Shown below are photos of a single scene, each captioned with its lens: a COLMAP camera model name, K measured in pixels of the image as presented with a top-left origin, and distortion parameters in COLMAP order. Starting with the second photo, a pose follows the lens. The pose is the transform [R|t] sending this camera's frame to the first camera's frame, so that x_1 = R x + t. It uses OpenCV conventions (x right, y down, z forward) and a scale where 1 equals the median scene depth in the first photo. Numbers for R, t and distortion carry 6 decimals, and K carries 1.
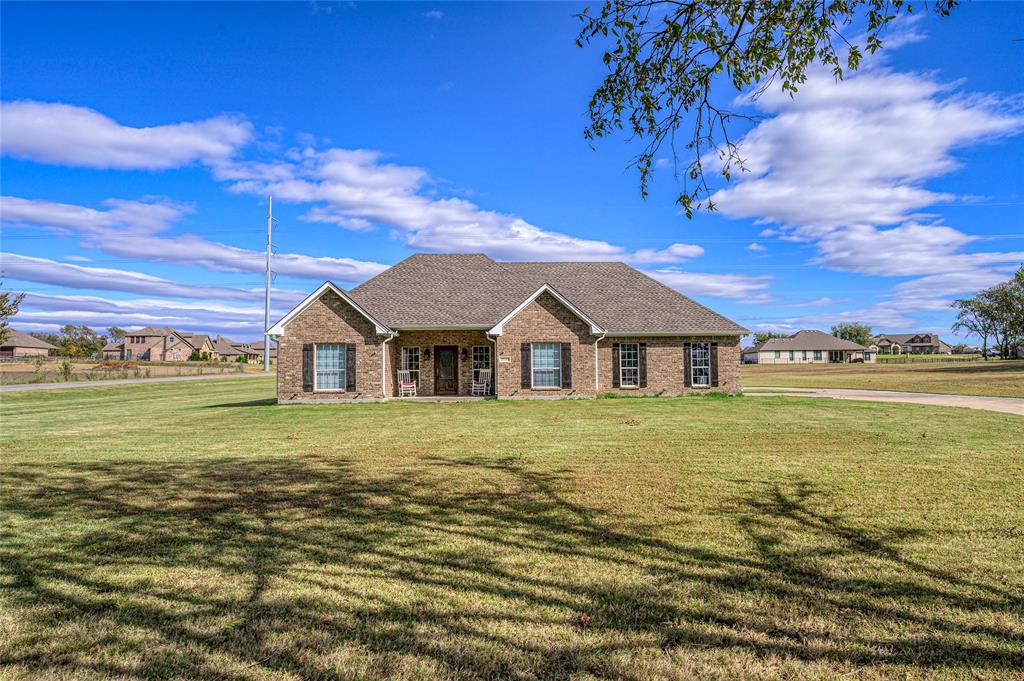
lens RADIAL K [[678.8, 0, 512.0], [0, 678.8, 340.5], [0, 0, 1]] dist [-0.000487, -0.001089]
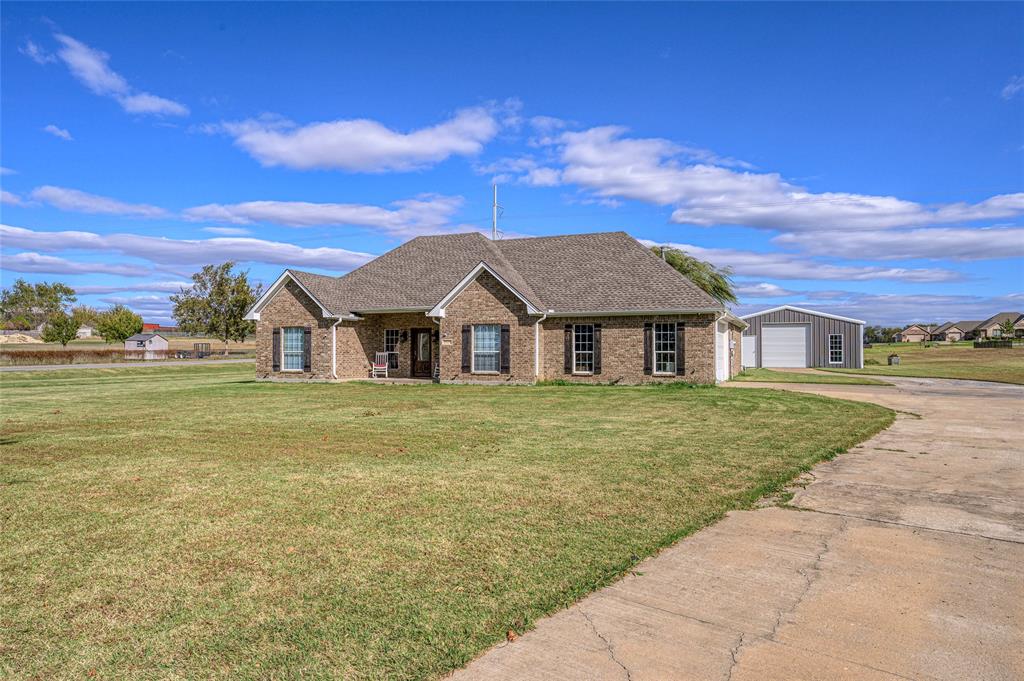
lens RADIAL K [[666.9, 0, 512.0], [0, 666.9, 340.5], [0, 0, 1]] dist [-0.003230, -0.001053]
pose [[0.907333, 0.001593, -0.420411, 0.457237], [0.012294, 0.999465, 0.030321, -0.002103], [0.420234, -0.032680, 0.906827, 0.169738]]
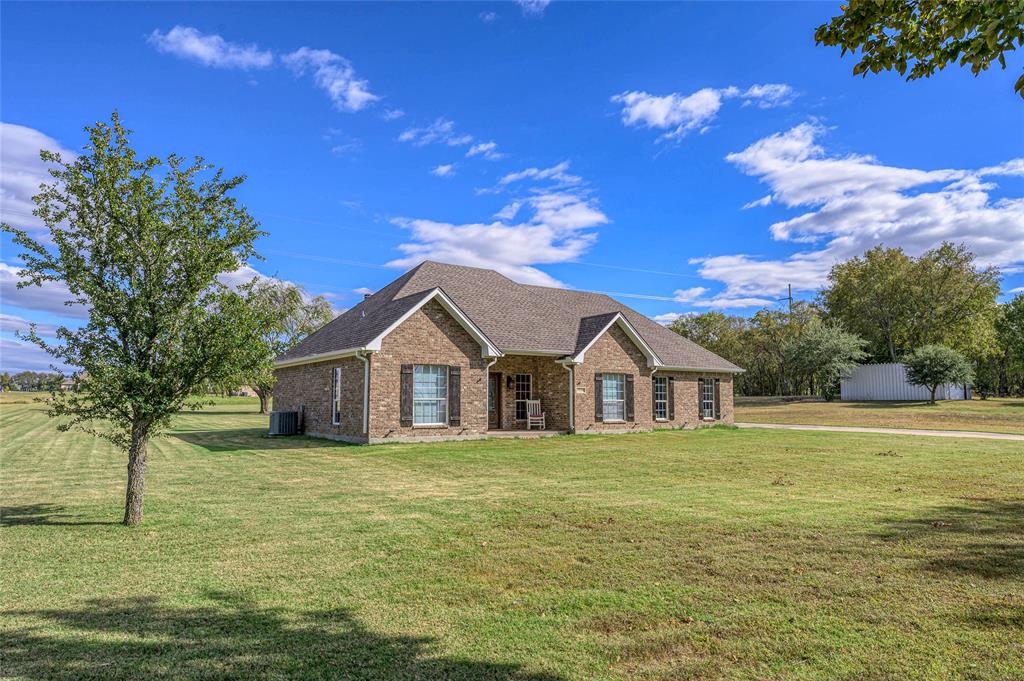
lens RADIAL K [[678.8, 0, 512.0], [0, 678.8, 340.5], [0, 0, 1]] dist [-0.000487, -0.001089]
pose [[0.842319, 0.061358, 0.535476, -0.566347], [-0.038372, 0.997805, -0.053973, 0.013549], [-0.537612, 0.024915, 0.842824, 0.263339]]
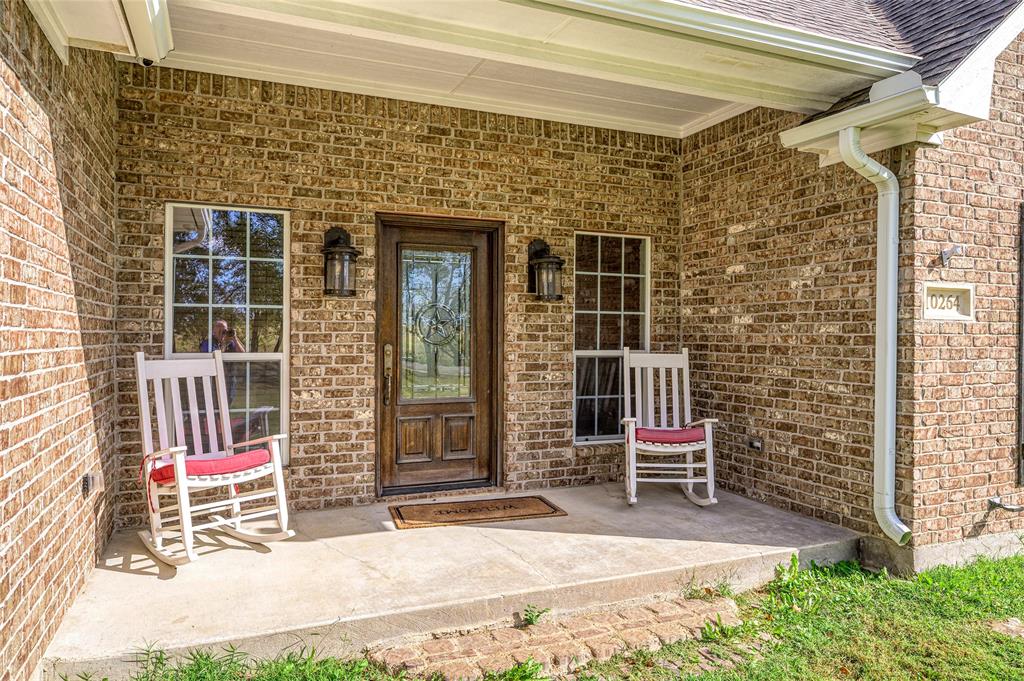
lens RADIAL K [[678.8, 0, 512.0], [0, 678.8, 340.5], [0, 0, 1]] dist [-0.000487, -0.001089]
pose [[0.931281, 0.012655, 0.364081, -0.151423], [-0.035518, 0.997789, 0.056168, 0.030541], [-0.362565, -0.065240, 0.929672, 0.862861]]
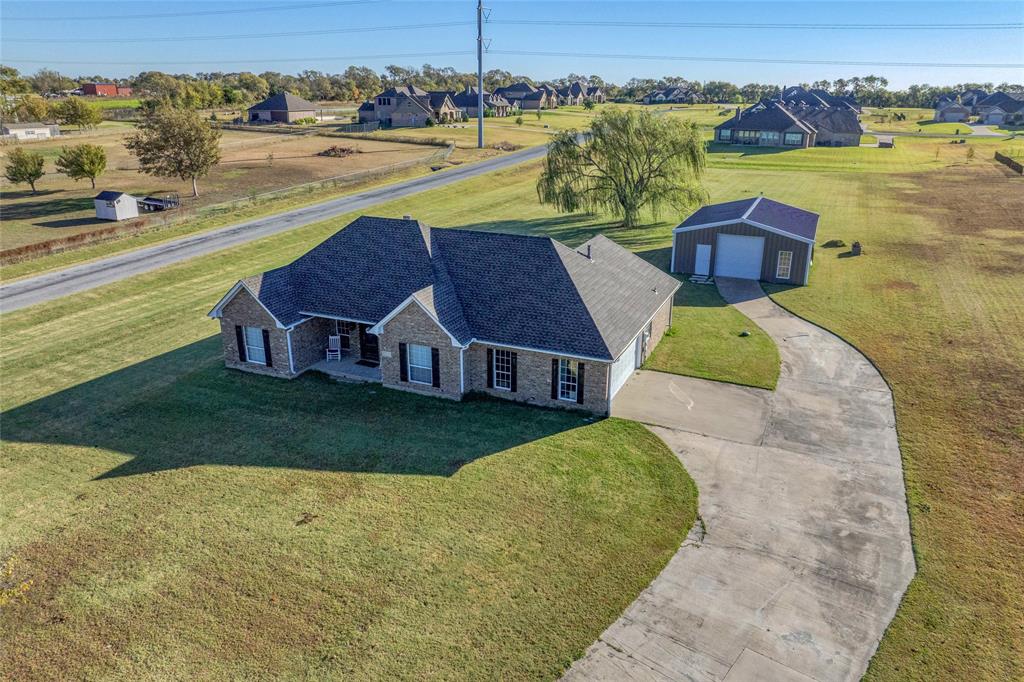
lens RADIAL K [[678.8, 0, 512.0], [0, 678.8, 341.0], [0, 0, 1]] dist [-0.000487, -0.001089]
pose [[0.908568, 0.152906, -0.388747, 0.584360], [0.009579, 0.922731, 0.385326, -0.404147], [0.417627, -0.353819, 0.836899, 0.156235]]
